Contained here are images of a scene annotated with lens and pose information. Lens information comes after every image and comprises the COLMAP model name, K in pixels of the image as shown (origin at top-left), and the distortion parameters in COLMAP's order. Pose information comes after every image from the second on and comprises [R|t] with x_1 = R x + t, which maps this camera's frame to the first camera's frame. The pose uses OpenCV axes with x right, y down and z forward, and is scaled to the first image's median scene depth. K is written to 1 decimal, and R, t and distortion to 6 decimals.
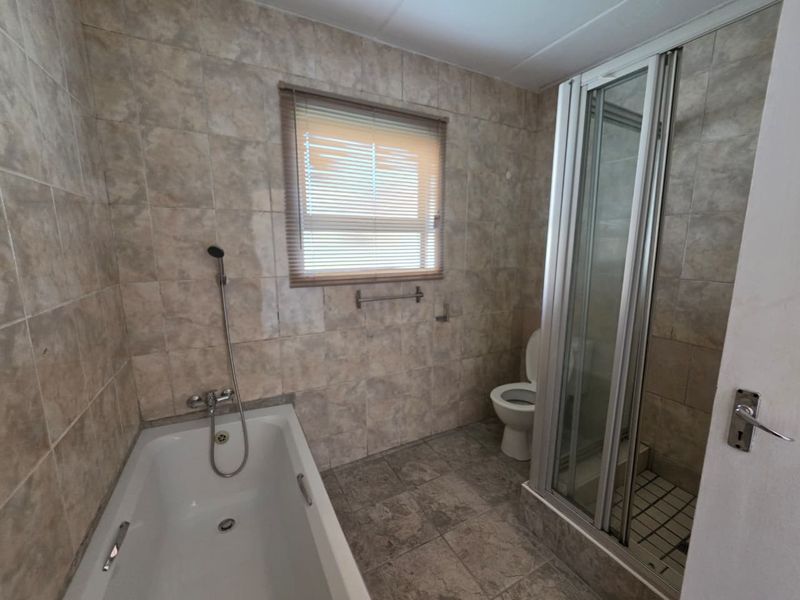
lens RADIAL K [[323.1, 0, 398.5], [0, 323.1, 300.0], [0, 0, 1]] dist [-0.004051, 0.000401]
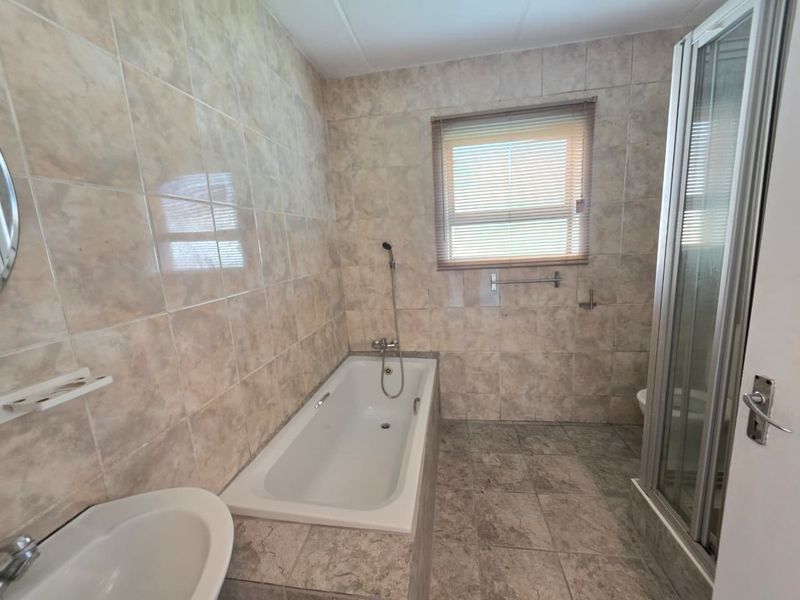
lens RADIAL K [[323.1, 0, 400.9], [0, 323.1, 299.4], [0, 0, 1]] dist [-0.004051, 0.000401]
pose [[0.799335, 0.058164, -0.598064, 0.374362], [-0.041420, 0.998270, 0.041726, 0.031610], [0.599457, -0.008581, 0.800361, -0.160513]]
